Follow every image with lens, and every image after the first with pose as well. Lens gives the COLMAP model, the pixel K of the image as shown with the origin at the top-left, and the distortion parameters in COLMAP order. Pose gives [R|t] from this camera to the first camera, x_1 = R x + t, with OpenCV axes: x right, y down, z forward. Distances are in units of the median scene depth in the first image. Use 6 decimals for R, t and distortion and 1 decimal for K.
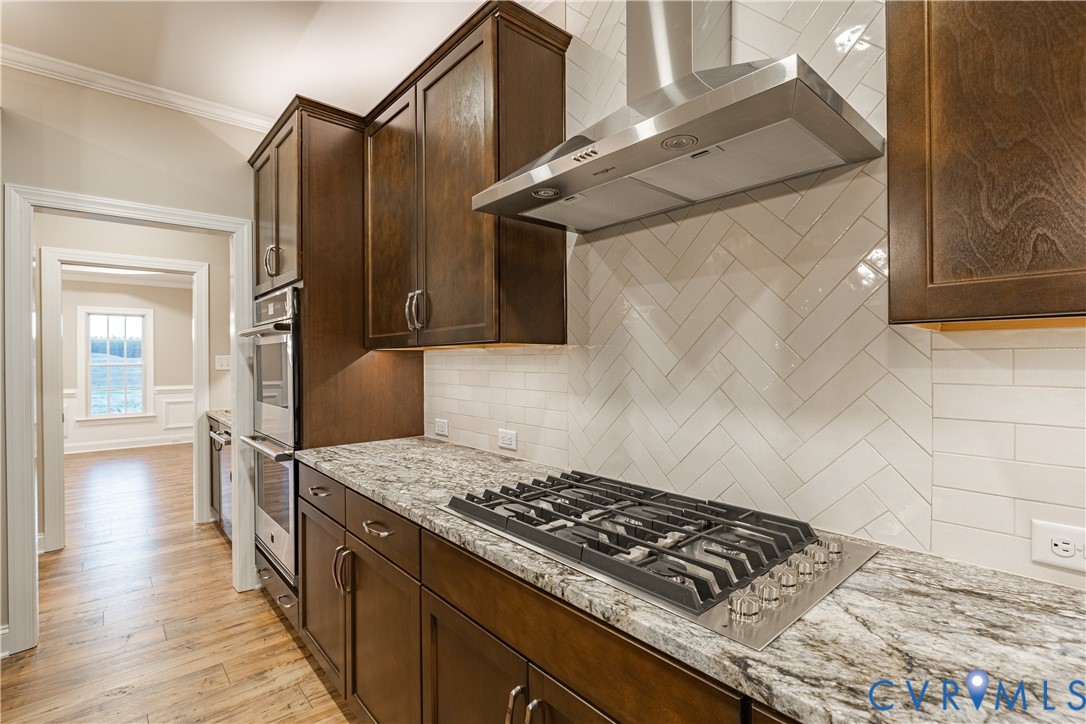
lens RADIAL K [[506.0, 0, 545.3], [0, 506.0, 359.0], [0, 0, 1]] dist [-0.000332, -0.000617]
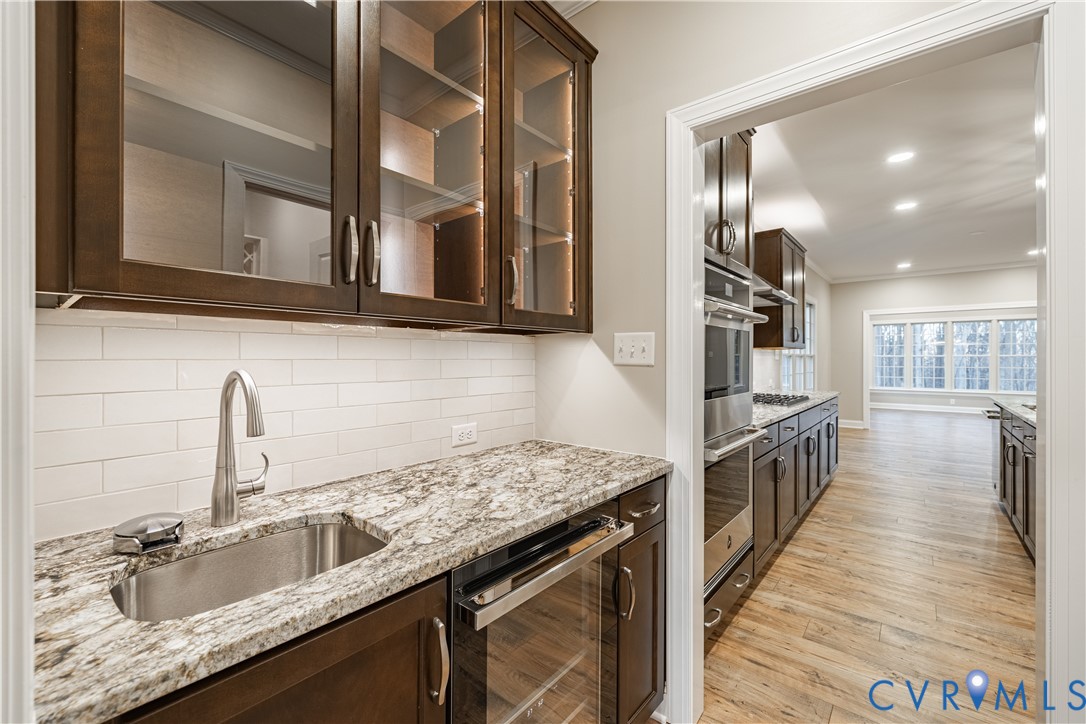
lens RADIAL K [[445.7, 0, 540.2], [0, 445.7, 356.0], [0, 0, 1]] dist [-0.006473, -0.000320]
pose [[-0.143839, 0.006084, 0.989582, -1.564017], [-0.003820, 0.999970, -0.006703, 0.028752], [-0.989594, -0.004745, -0.143812, 1.775067]]
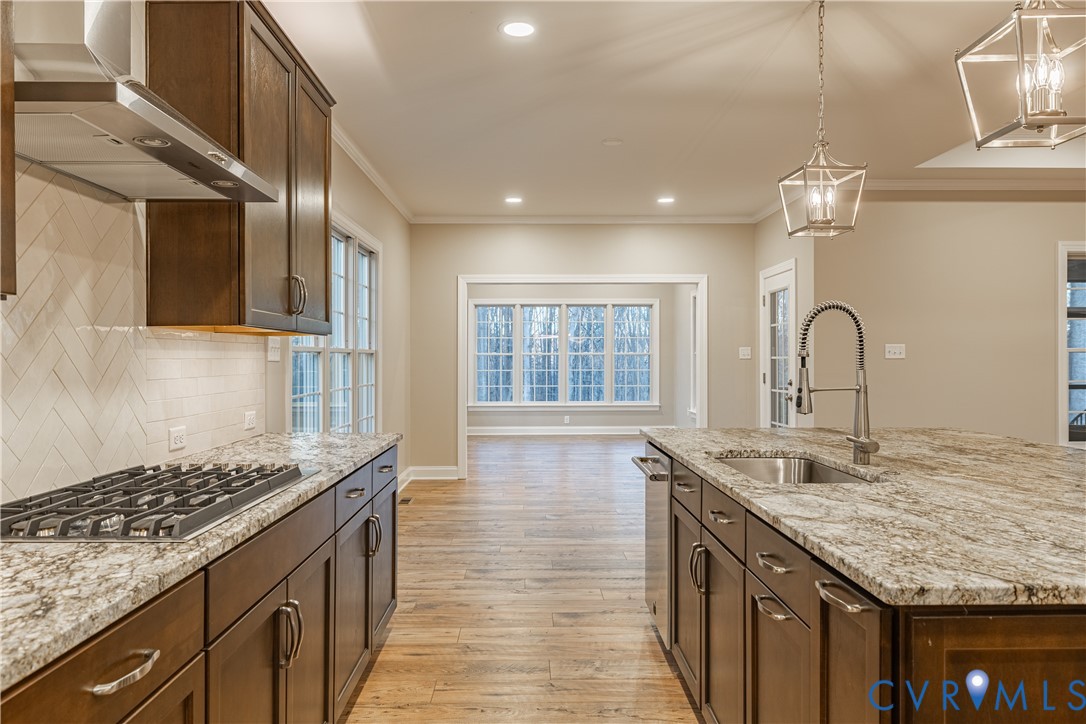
lens RADIAL K [[733.4, 0, 540.4], [0, 733.4, 361.4], [0, 0, 1]] dist [-0.002652, -0.000479]
pose [[-0.764894, -0.001274, 0.644155, -0.826296], [0.000036, 0.999998, 0.002020, 0.025507], [-0.644156, 0.001568, -0.764893, 0.978319]]
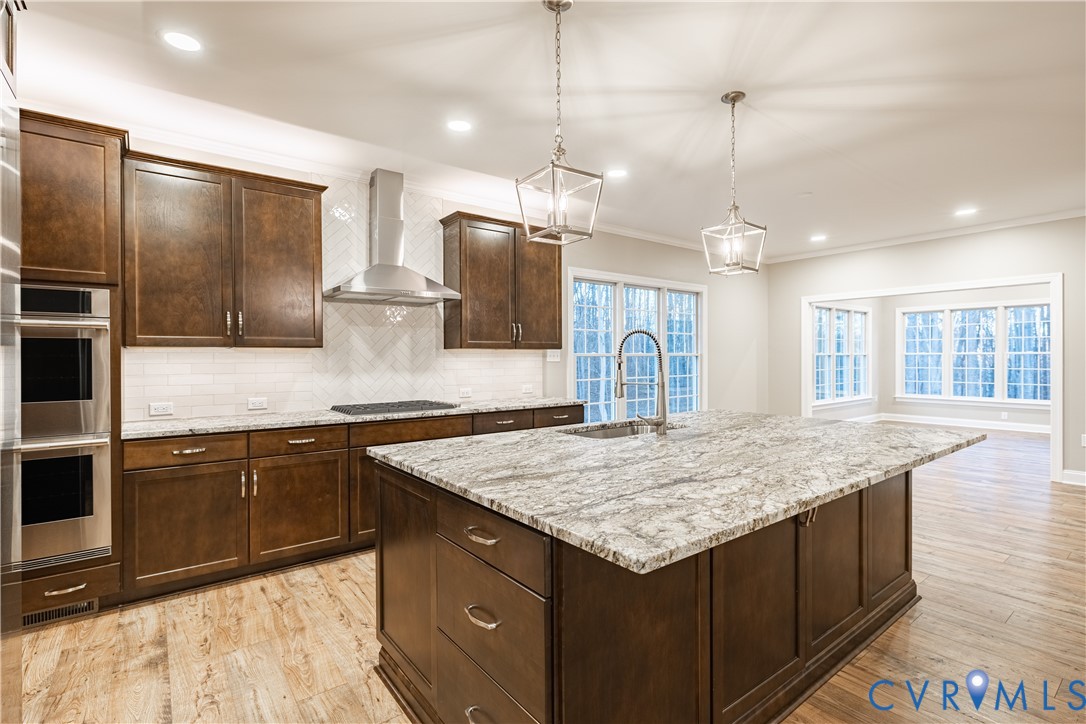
lens RADIAL K [[506.0, 0, 541.3], [0, 506.0, 358.2], [0, 0, 1]] dist [-0.000332, -0.000617]
pose [[0.062822, -0.002613, 0.998021, -1.701129], [0.000015, 0.999997, 0.002617, 0.004762], [-0.998025, -0.000149, 0.062822, -0.038858]]
